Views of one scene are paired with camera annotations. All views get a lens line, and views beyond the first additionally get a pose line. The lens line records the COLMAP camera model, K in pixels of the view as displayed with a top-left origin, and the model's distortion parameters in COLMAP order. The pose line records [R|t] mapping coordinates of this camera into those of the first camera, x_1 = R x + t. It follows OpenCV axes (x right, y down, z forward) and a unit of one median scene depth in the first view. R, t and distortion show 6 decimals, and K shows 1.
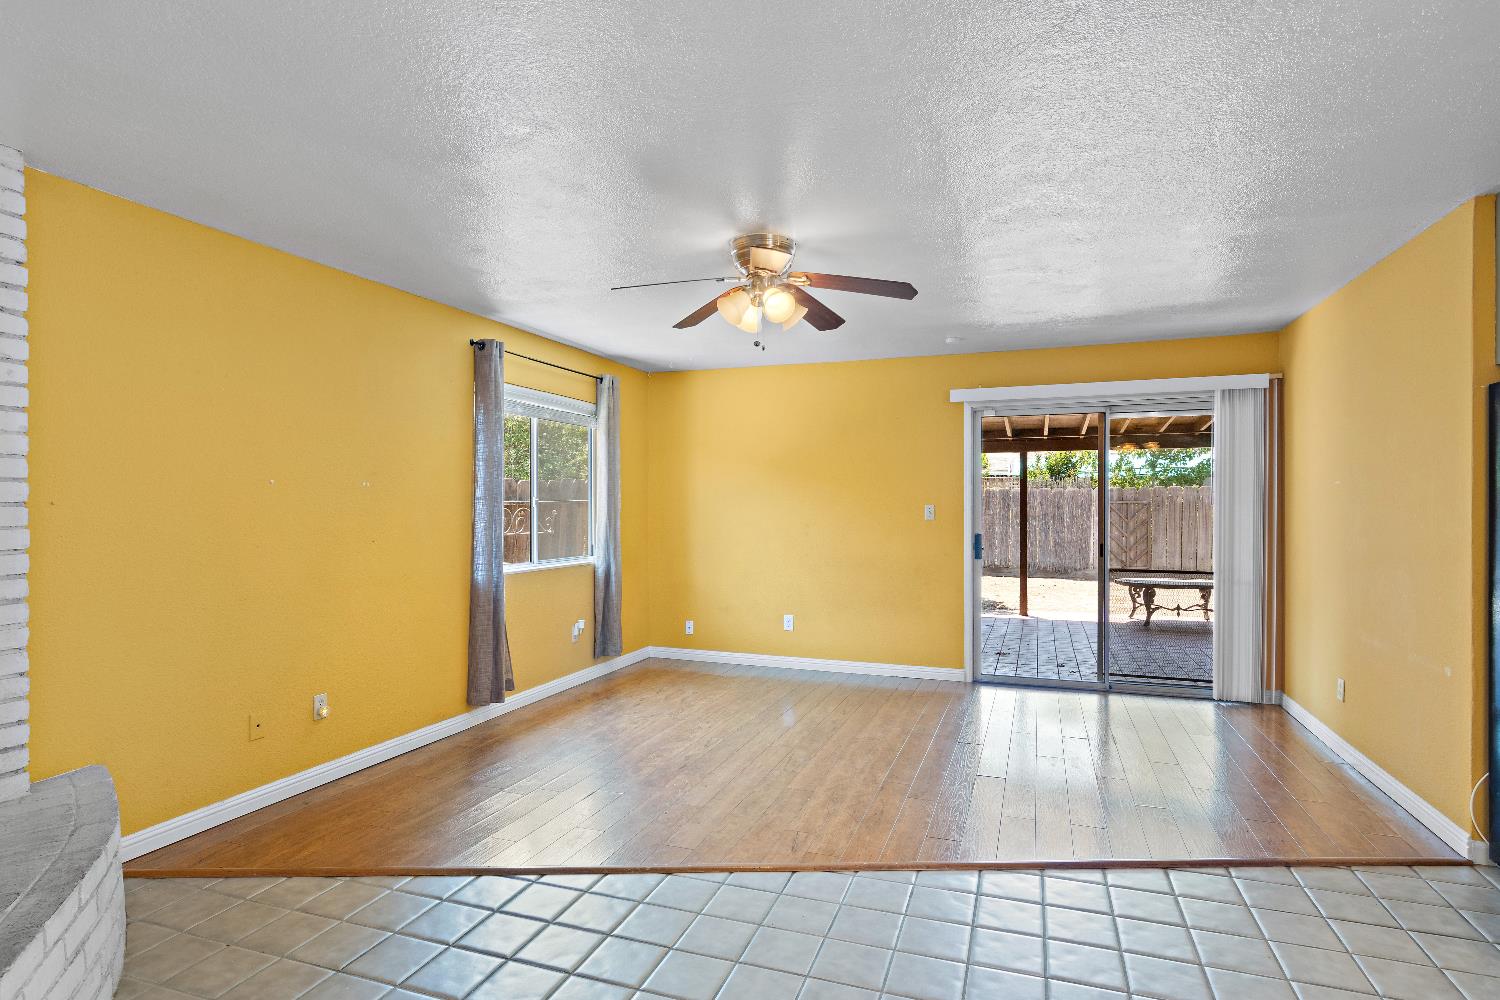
lens RADIAL K [[777.1, 0, 749.1], [0, 777.1, 512.4], [0, 0, 1]] dist [-0.001530, -0.000368]
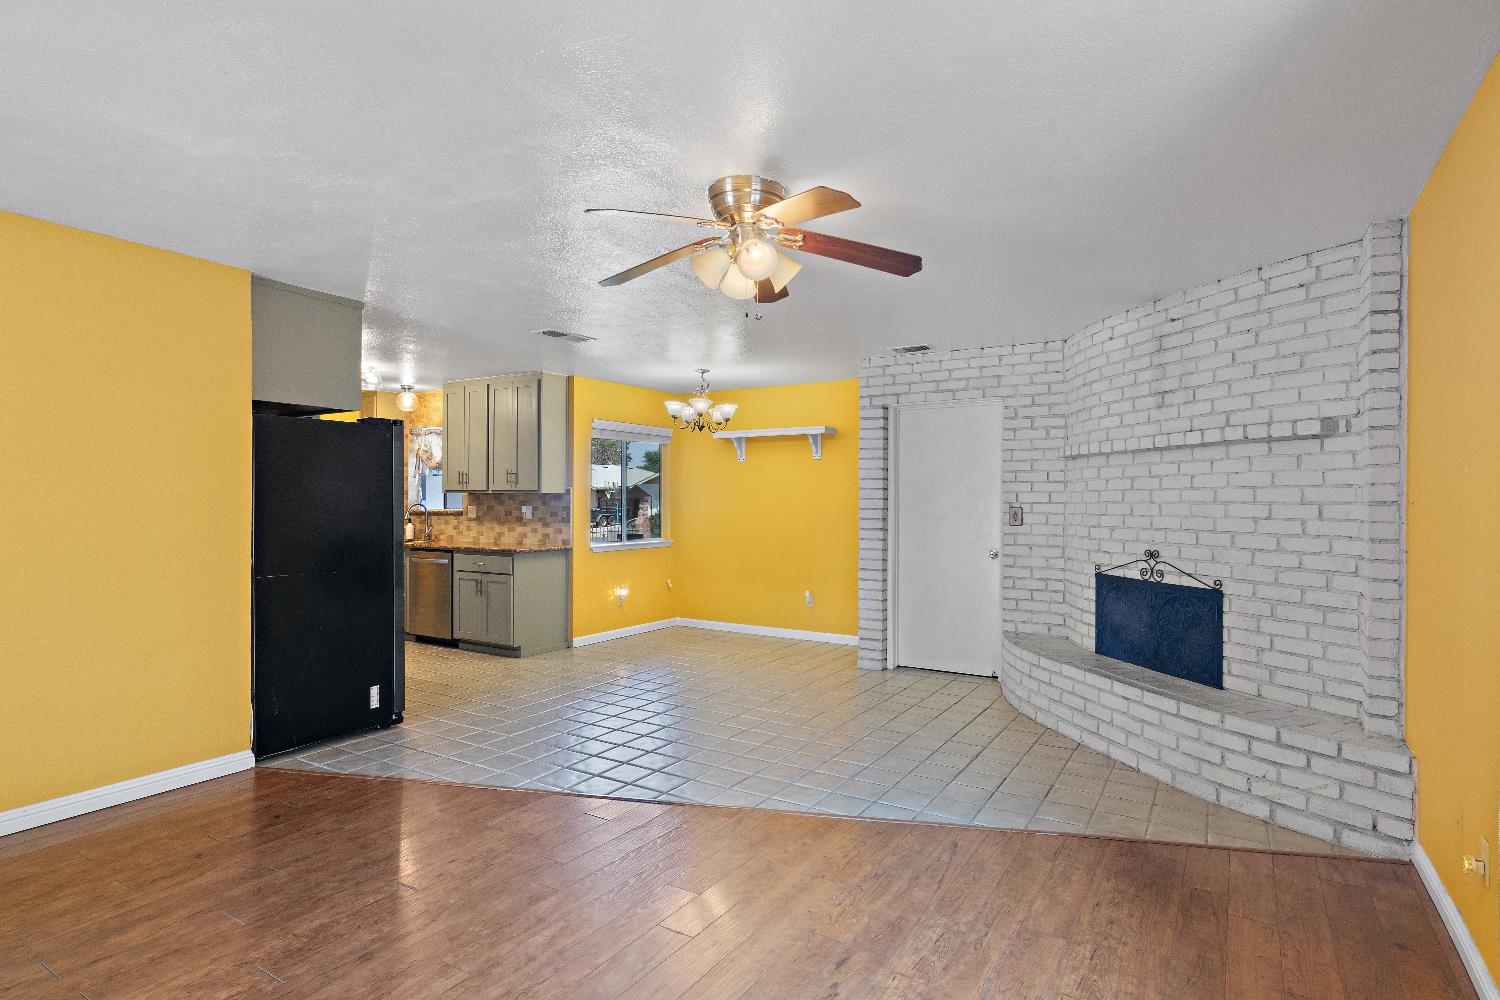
lens RADIAL K [[777.1, 0, 750.6], [0, 777.1, 497.7], [0, 0, 1]] dist [-0.001530, -0.000368]
pose [[-0.978700, -0.000306, 0.205297, -0.094722], [0.000322, 0.999995, 0.003025, -0.010724], [-0.205297, 0.003027, -0.978695, 1.099274]]
